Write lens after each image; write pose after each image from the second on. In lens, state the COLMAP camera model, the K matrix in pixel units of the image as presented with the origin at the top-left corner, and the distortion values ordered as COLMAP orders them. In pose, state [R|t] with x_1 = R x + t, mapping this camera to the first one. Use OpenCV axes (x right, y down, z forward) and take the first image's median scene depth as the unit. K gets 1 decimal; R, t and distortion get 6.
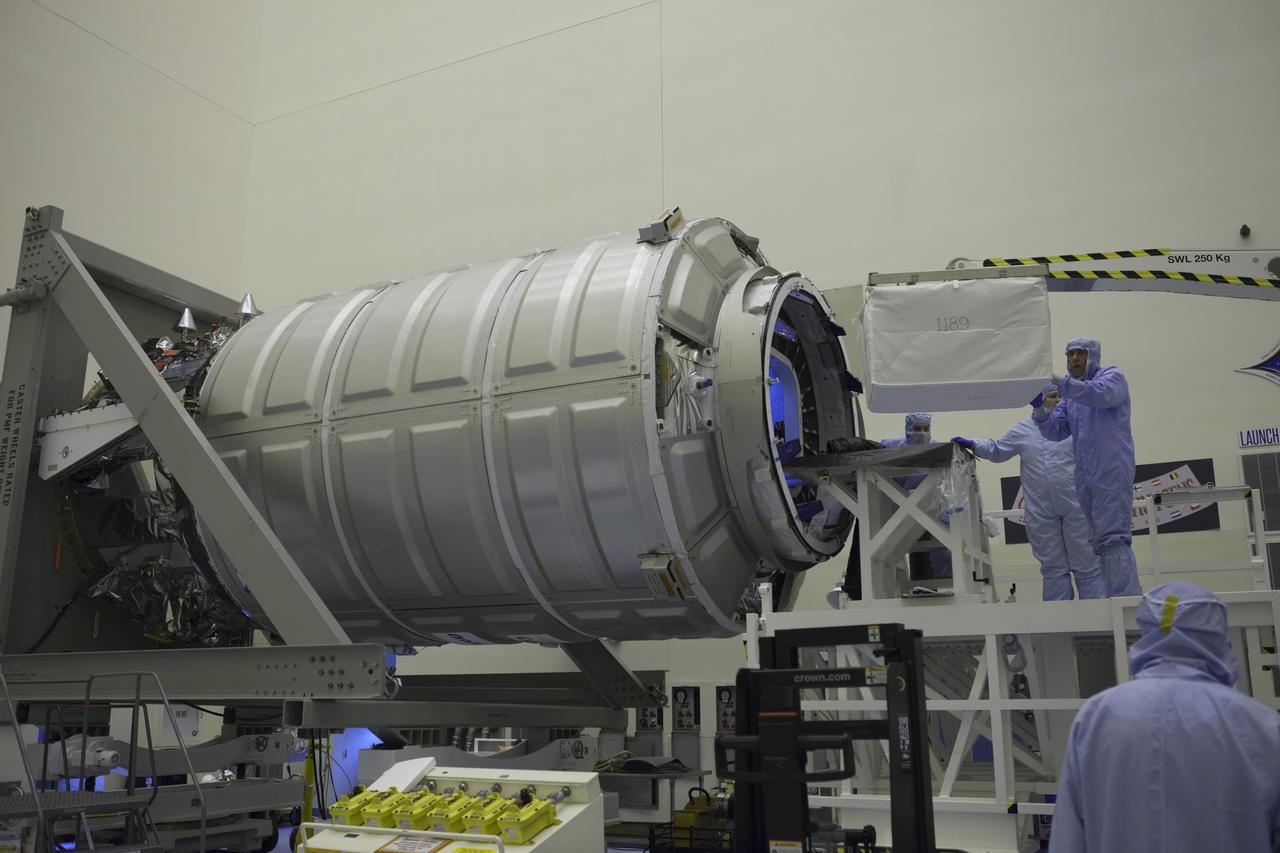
lens RADIAL K [[1160.3, 0, 640.0], [0, 1160.3, 426.5], [0, 0, 1]] dist [-0.093523, 0.116020]
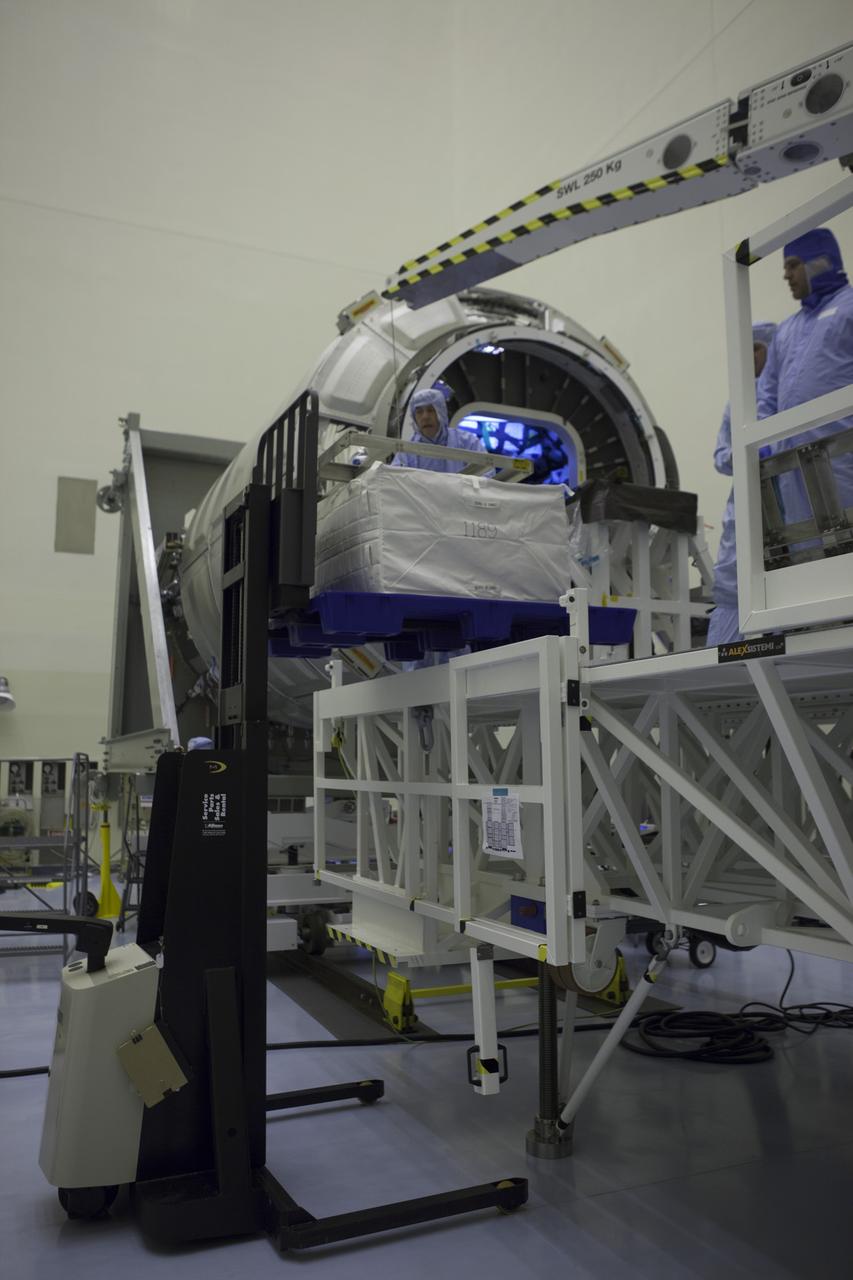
lens RADIAL K [[1007.8, 0, 424.9], [0, 1007.8, 646.7], [0, 0, 1]] dist [-0.073602, 0.002182]
pose [[0.782473, -0.070031, -0.618733, 0.608716], [0.139045, 0.988216, 0.063992, 0.068834], [0.606961, -0.136104, 0.782990, 0.325445]]
